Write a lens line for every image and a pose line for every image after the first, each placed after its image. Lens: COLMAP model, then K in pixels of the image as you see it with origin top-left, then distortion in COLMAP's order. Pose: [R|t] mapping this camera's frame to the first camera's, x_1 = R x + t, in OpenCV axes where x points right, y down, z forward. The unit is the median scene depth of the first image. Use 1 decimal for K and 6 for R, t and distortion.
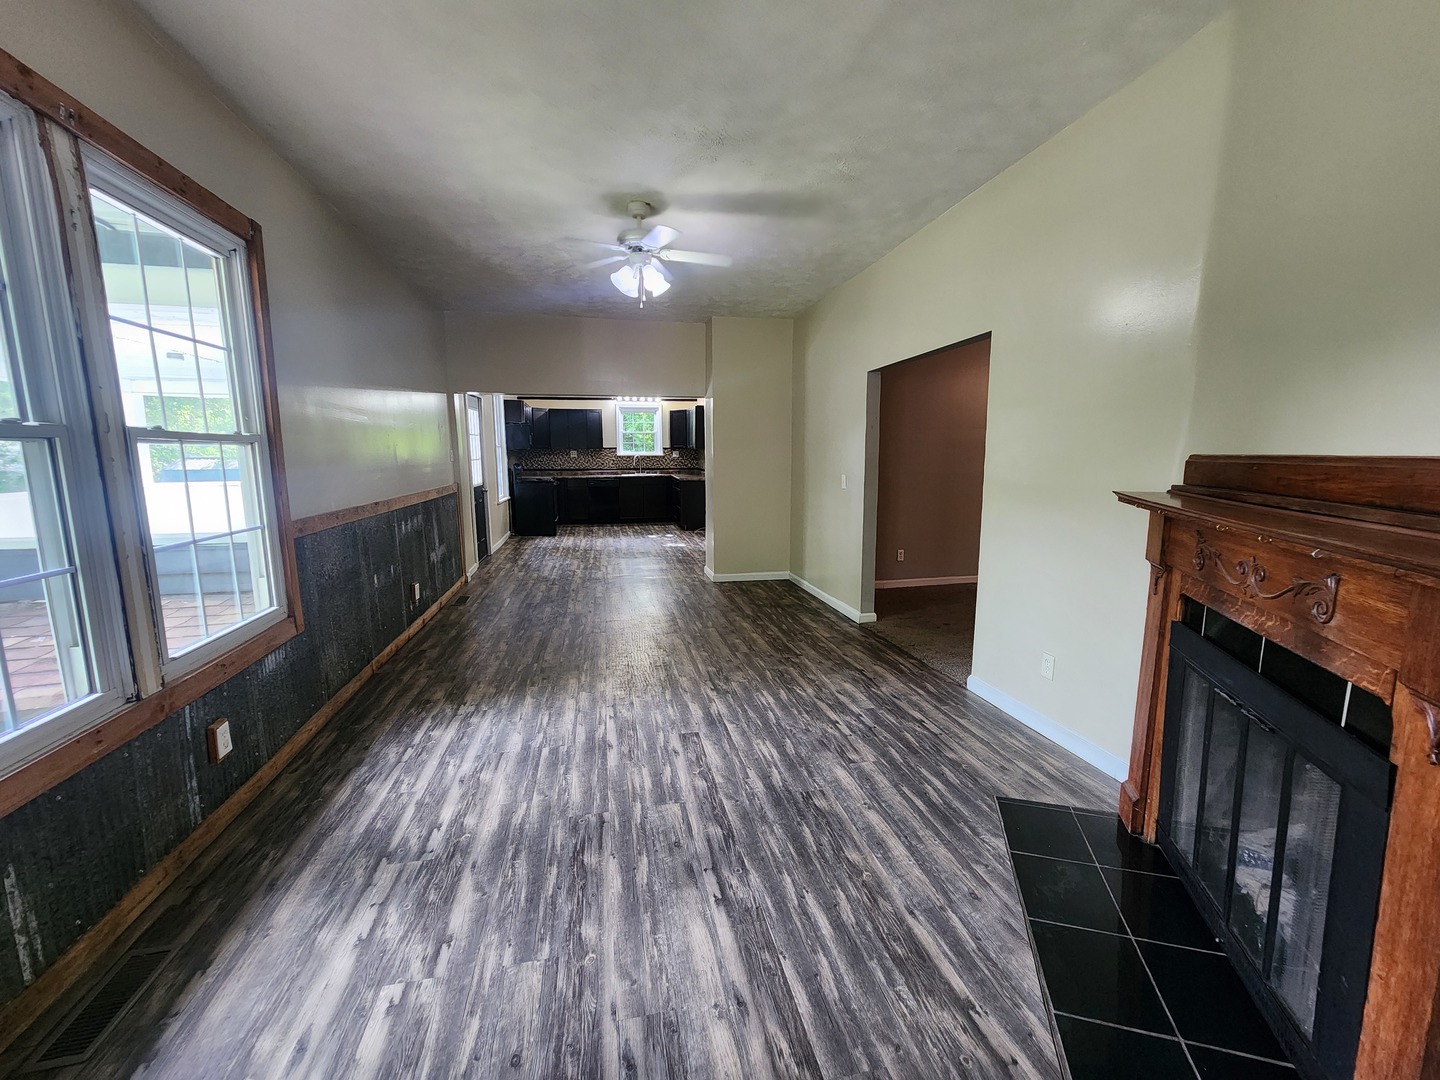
lens RADIAL K [[590.7, 0, 720.0], [0, 590.7, 540.0], [0, 0, 1]] dist [-0.000800, 0.000742]
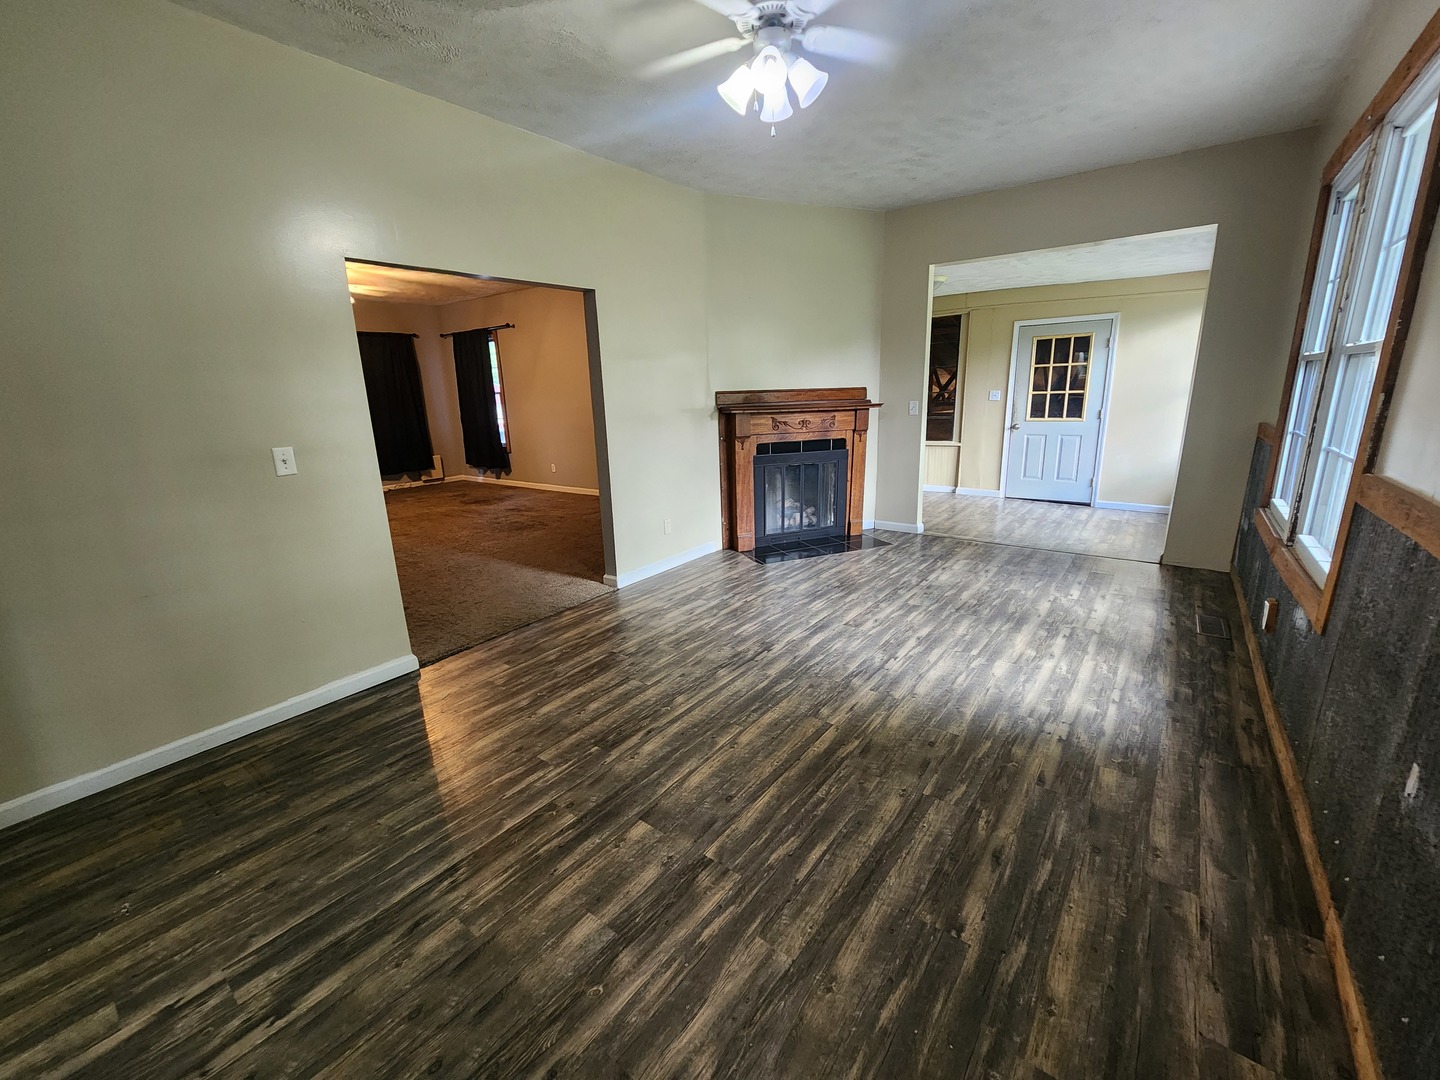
lens RADIAL K [[590.7, 0, 720.0], [0, 590.7, 540.0], [0, 0, 1]] dist [-0.000800, 0.000742]
pose [[-0.656884, -0.159977, 0.736825, -0.716740], [0.142324, 0.933356, 0.329530, -0.256816], [-0.740437, 0.321331, -0.590338, 1.817390]]
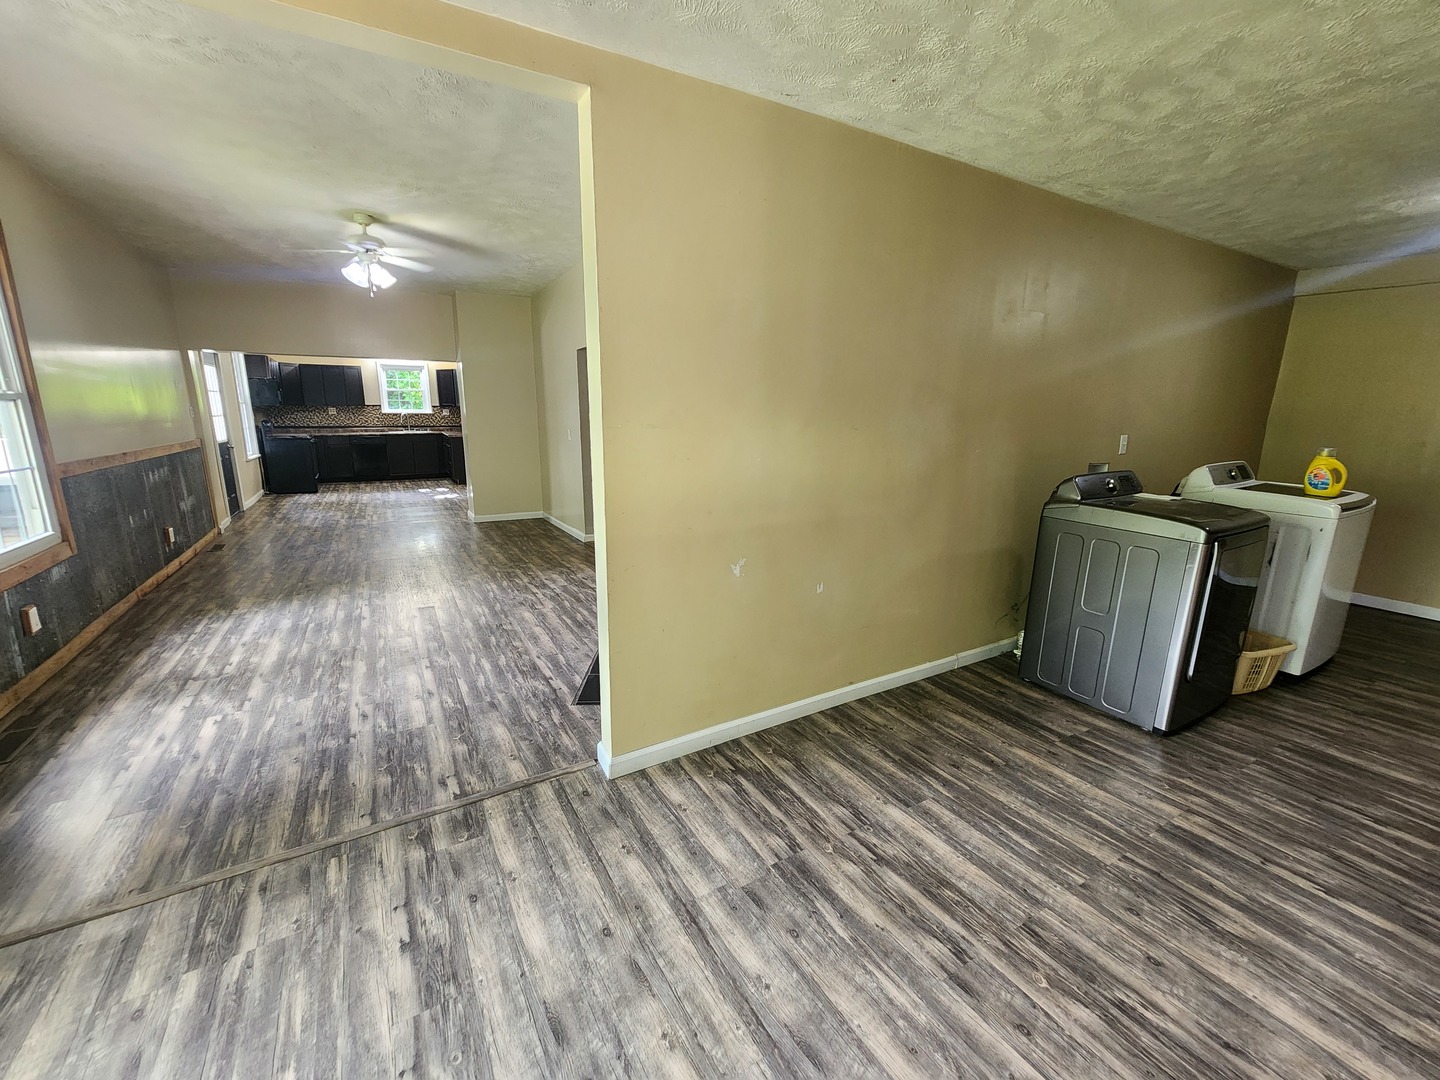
lens RADIAL K [[590.7, 0, 720.0], [0, 590.7, 540.0], [0, 0, 1]] dist [-0.000800, 0.000742]
pose [[0.949108, -0.058690, 0.309434, 0.190124], [0.037923, 0.996632, 0.072713, 0.084596], [-0.312659, -0.057278, 0.948137, -0.583758]]
